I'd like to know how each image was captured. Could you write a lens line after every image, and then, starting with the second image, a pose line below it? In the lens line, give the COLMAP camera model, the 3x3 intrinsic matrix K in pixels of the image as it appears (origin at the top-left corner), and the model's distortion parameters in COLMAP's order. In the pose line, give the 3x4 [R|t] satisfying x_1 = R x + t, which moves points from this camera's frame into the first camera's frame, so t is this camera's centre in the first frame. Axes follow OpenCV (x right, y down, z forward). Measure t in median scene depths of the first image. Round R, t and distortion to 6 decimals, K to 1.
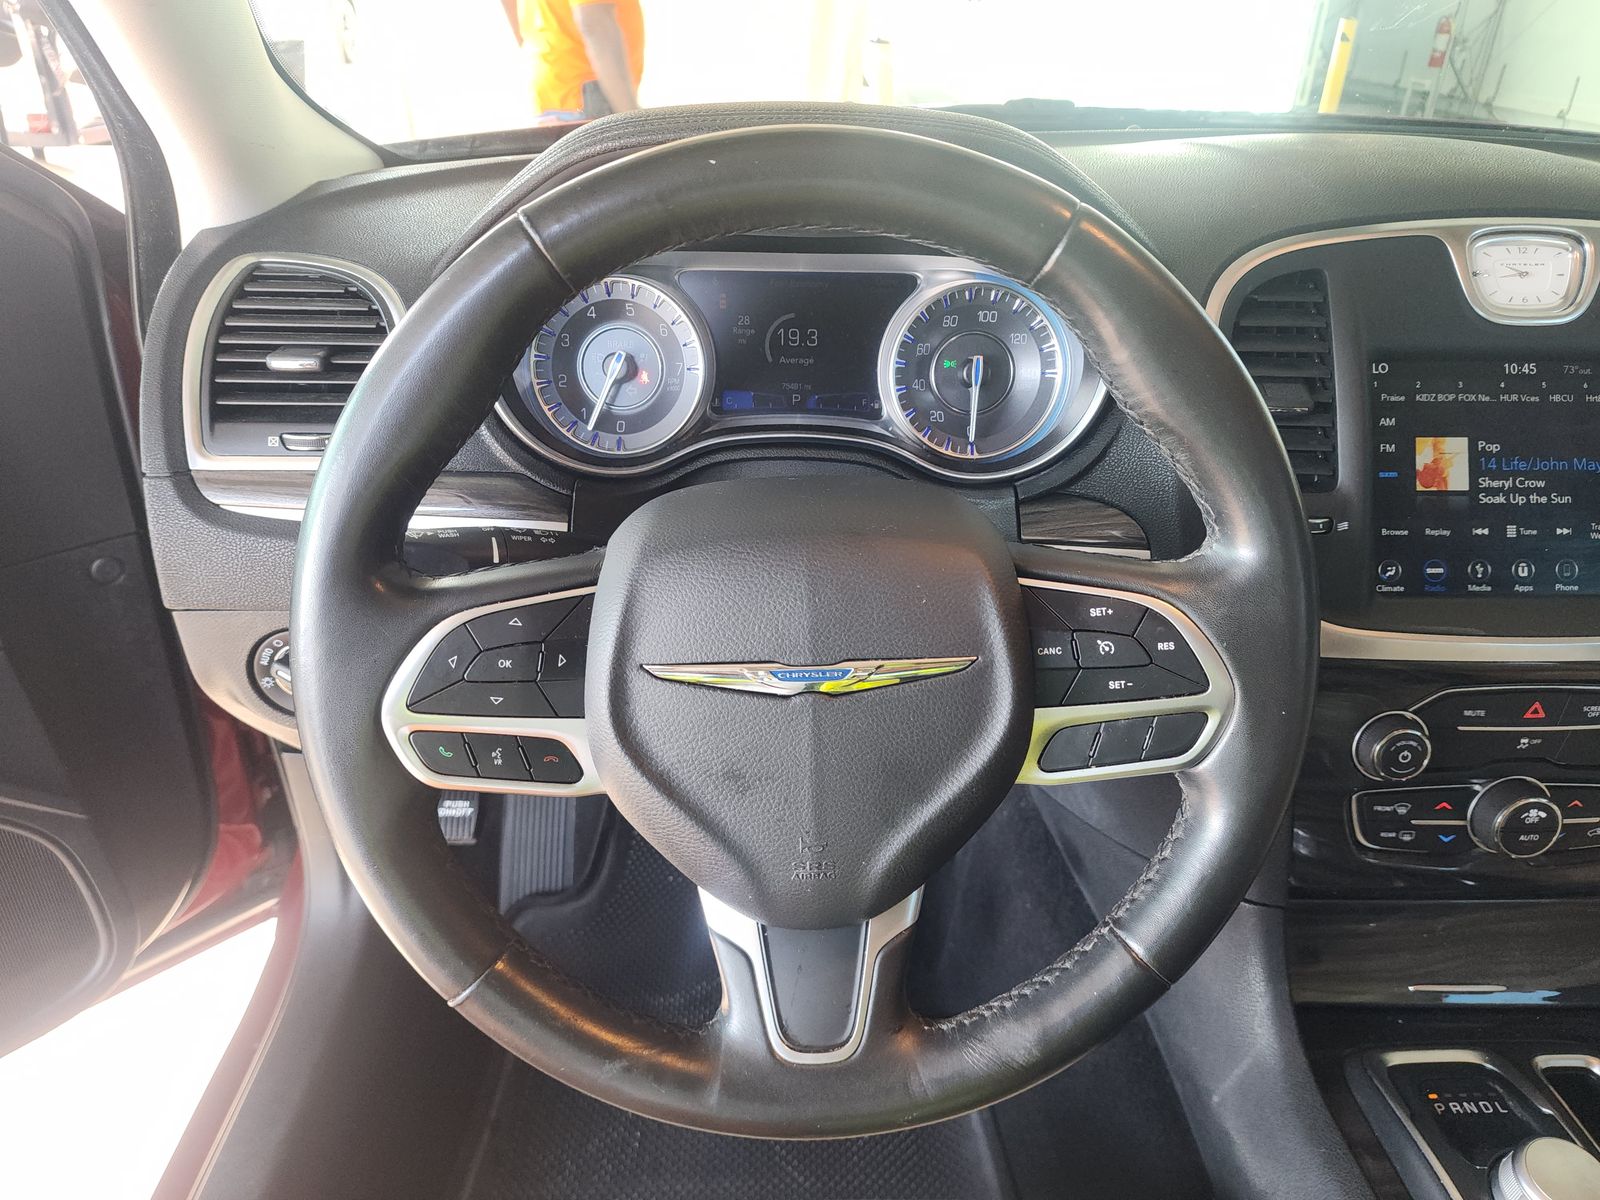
lens RADIAL K [[1068.1, 0, 809.8], [0, 1068.1, 587.1], [0, 0, 1]] dist [0.088429, -0.114858]
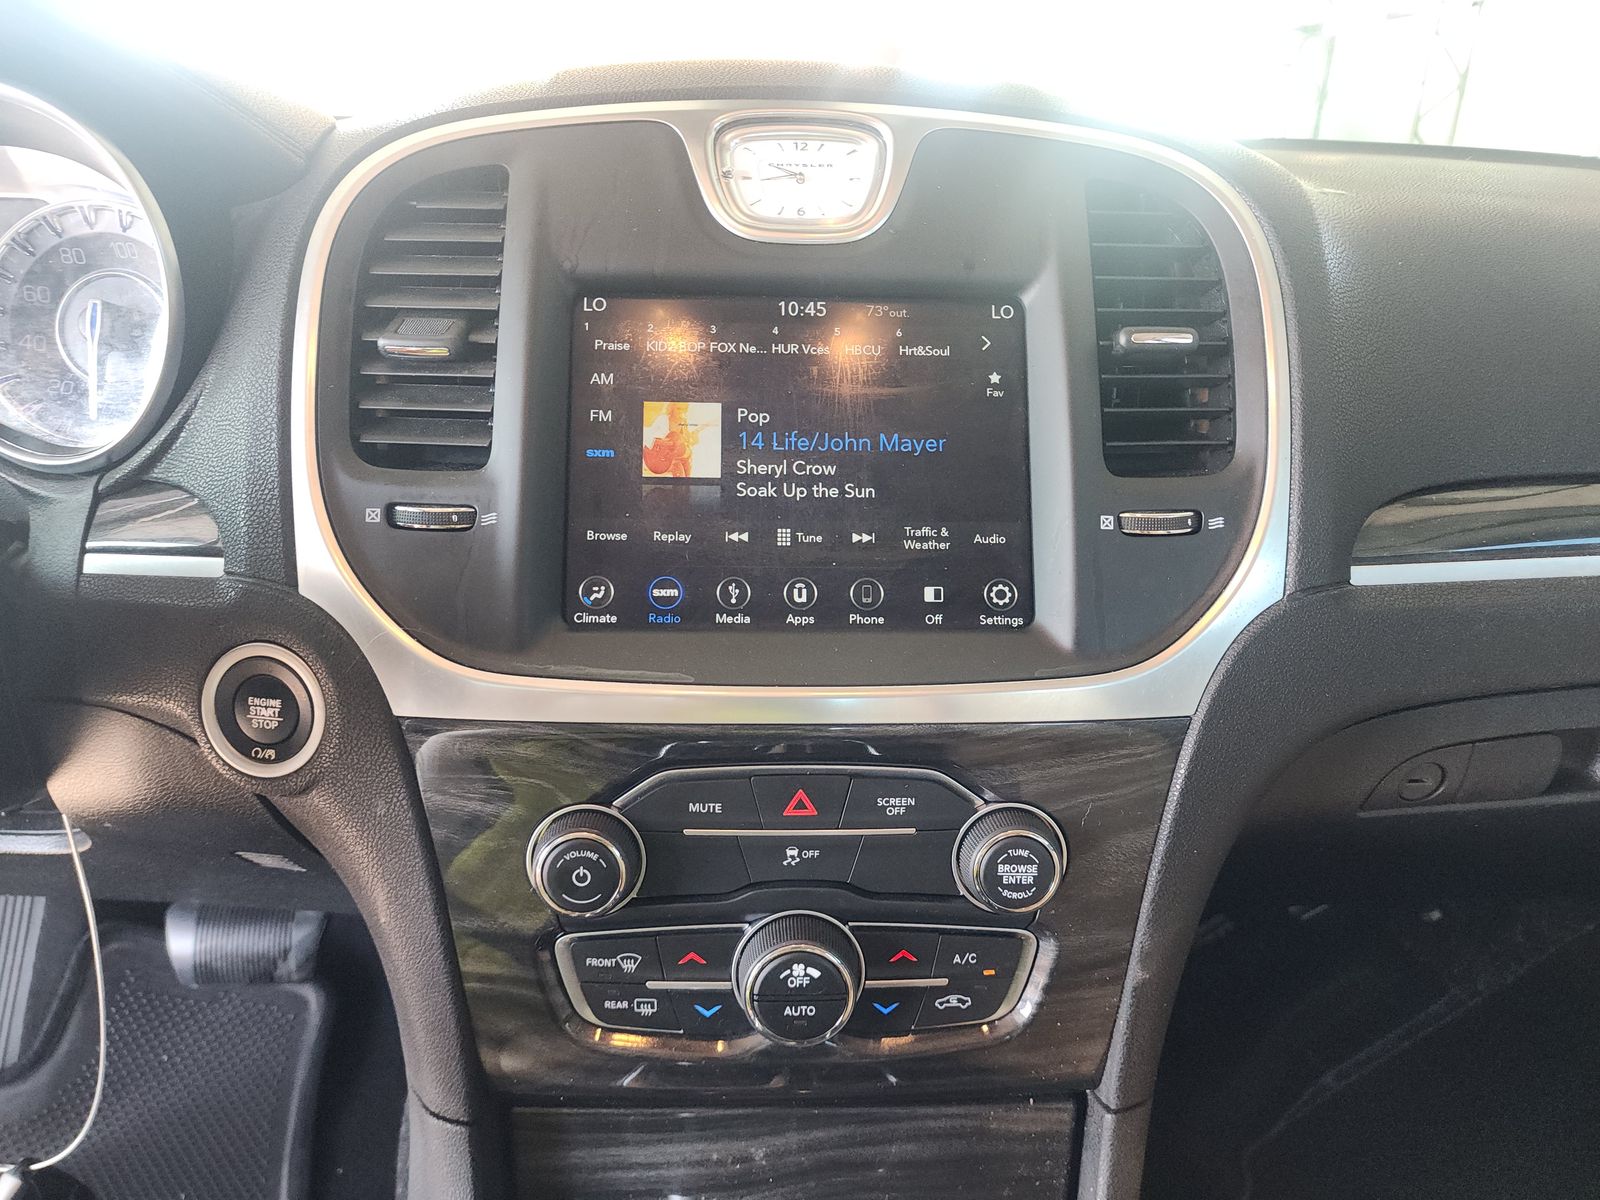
lens RADIAL K [[1068.1, 0, 809.8], [0, 1068.1, 587.1], [0, 0, 1]] dist [0.088429, -0.114858]
pose [[0.999950, 0.005790, 0.008117, 0.657872], [-0.004641, 0.990827, -0.135060, 0.070439], [-0.008824, 0.135016, 0.990804, 0.339543]]
